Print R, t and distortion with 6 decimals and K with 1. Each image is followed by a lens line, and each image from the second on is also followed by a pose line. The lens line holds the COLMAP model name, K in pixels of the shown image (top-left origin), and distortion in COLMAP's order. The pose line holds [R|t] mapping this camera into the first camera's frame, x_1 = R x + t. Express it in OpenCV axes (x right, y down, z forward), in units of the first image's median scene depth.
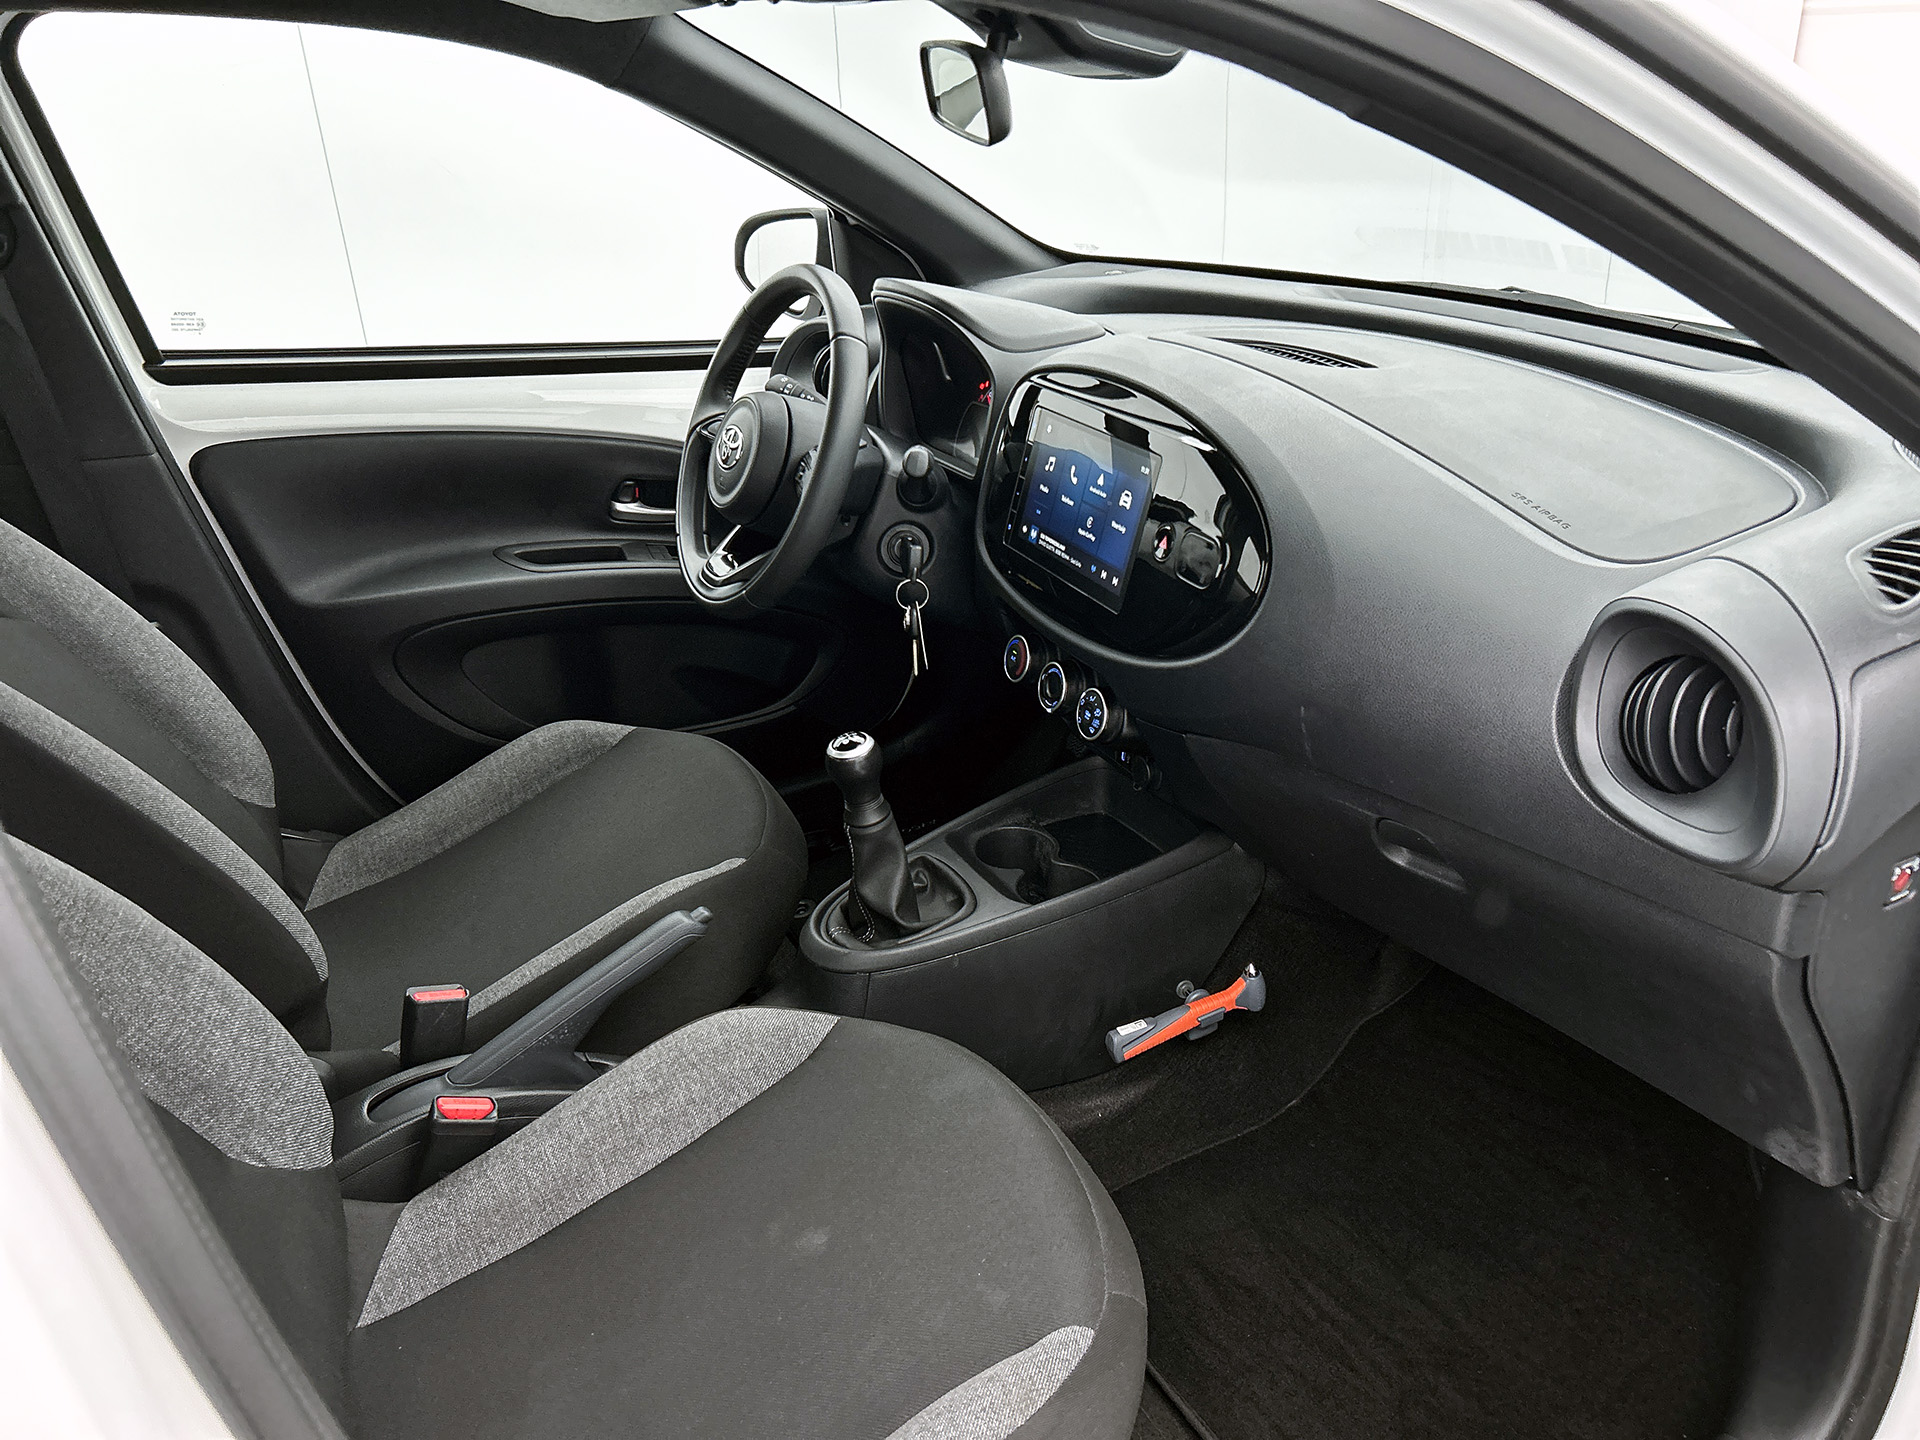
lens RADIAL K [[1419.1, 0, 957.7], [0, 1419.1, 722.0], [0, 0, 1]] dist [0.021137, -0.049462]
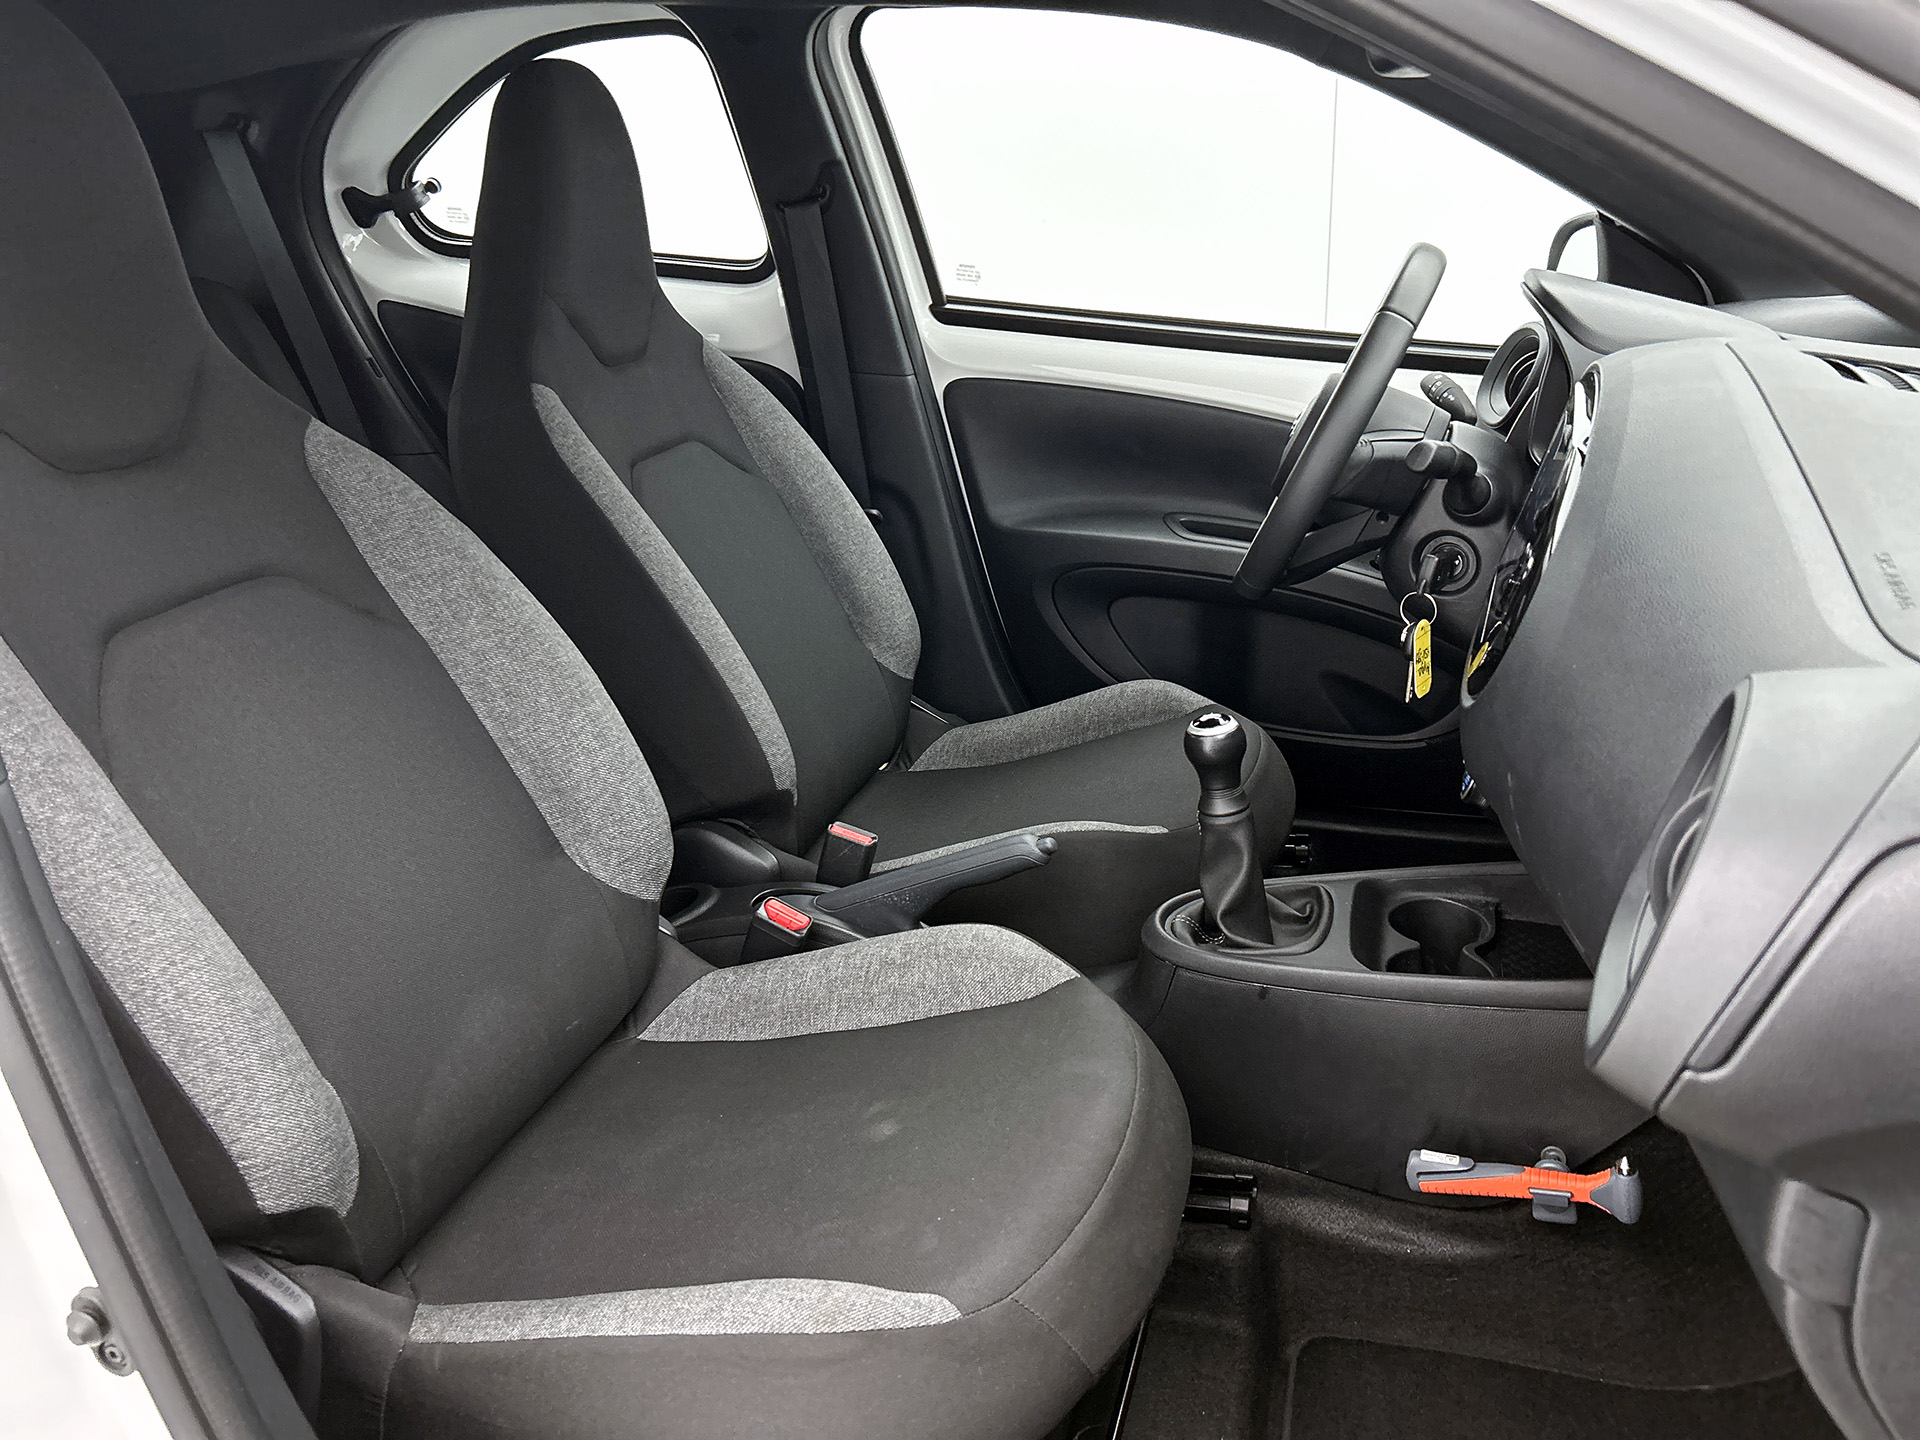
lens RADIAL K [[1419.1, 0, 961.7], [0, 1419.1, 721.1], [0, 0, 1]] dist [0.021137, -0.049462]
pose [[0.706085, 0.262658, -0.657613, 0.362496], [-0.289211, 0.954646, 0.070769, -0.003634], [0.646376, 0.140220, 0.750024, 0.152955]]
